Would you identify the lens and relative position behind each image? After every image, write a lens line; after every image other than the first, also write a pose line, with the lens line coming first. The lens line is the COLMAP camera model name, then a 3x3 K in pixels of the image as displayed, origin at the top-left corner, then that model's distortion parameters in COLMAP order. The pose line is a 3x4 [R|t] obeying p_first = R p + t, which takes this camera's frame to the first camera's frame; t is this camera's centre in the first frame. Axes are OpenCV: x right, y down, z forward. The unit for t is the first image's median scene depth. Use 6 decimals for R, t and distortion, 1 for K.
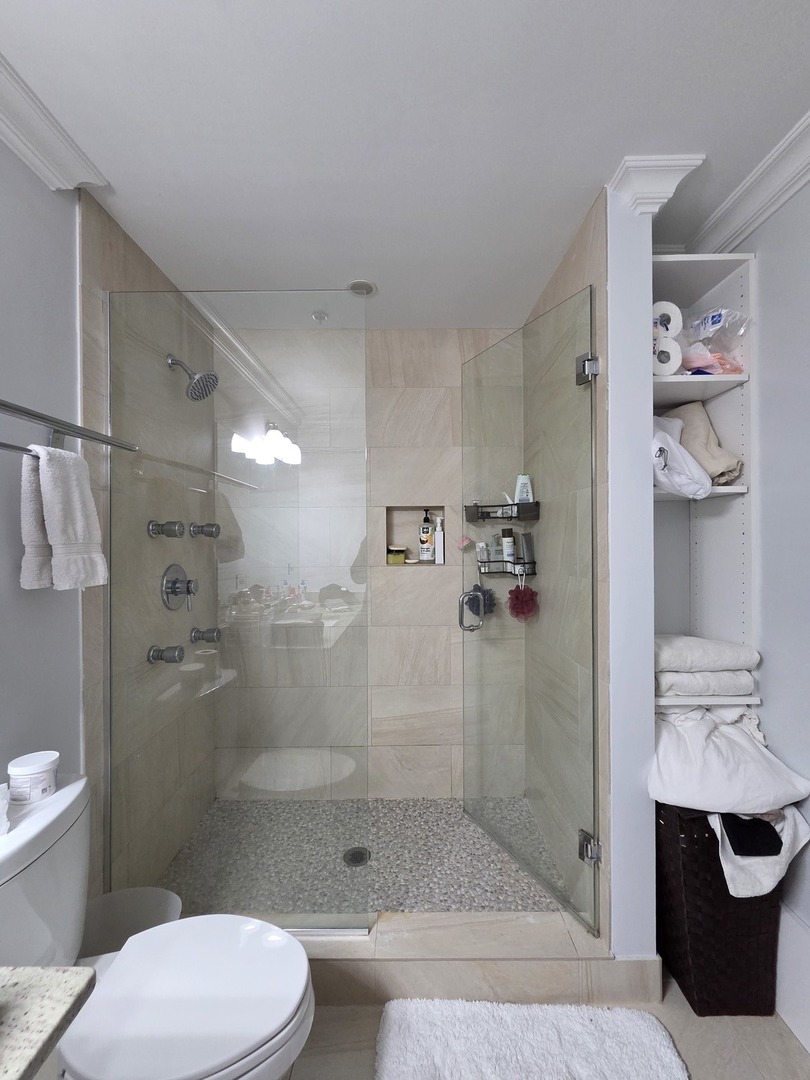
lens RADIAL K [[443.3, 0, 408.9], [0, 443.3, 537.4], [0, 0, 1]] dist [0.000662, 0.000190]
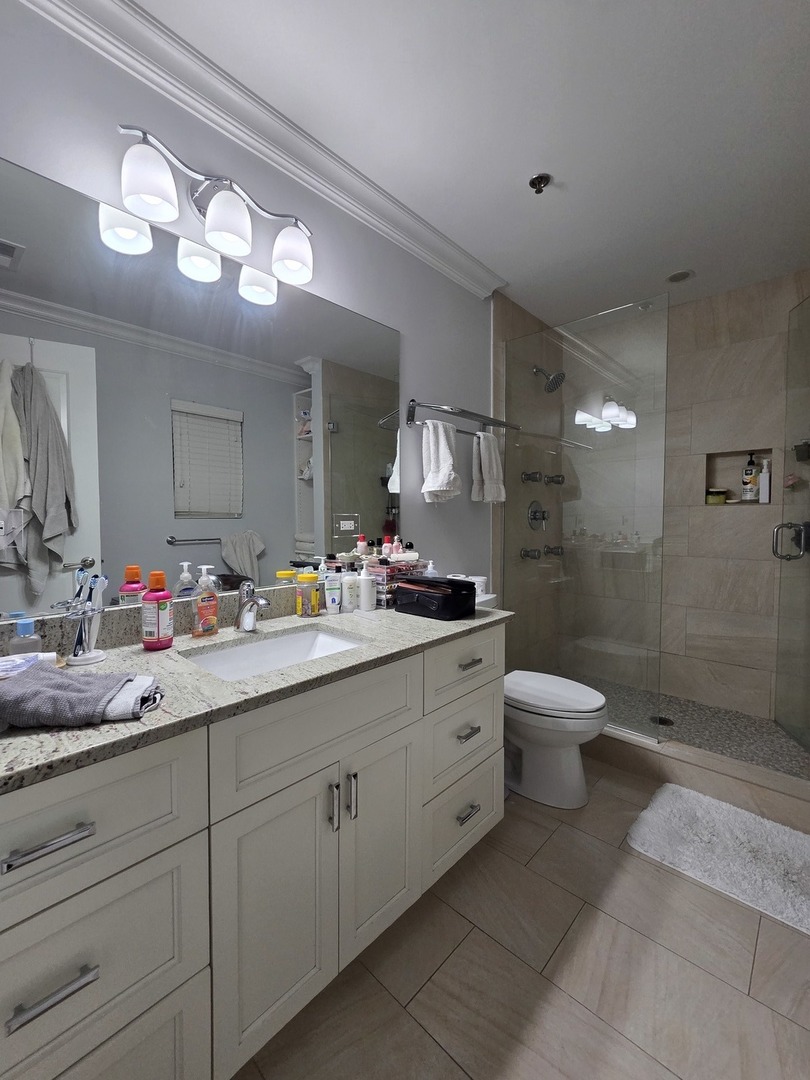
lens RADIAL K [[443.3, 0, 403.4], [0, 443.3, 531.3], [0, 0, 1]] dist [0.000662, 0.000190]
pose [[0.725848, 0.030908, -0.687160, 0.181057], [-0.003440, 0.999141, 0.041307, 0.089633], [0.687846, -0.027618, 0.725331, -0.393321]]
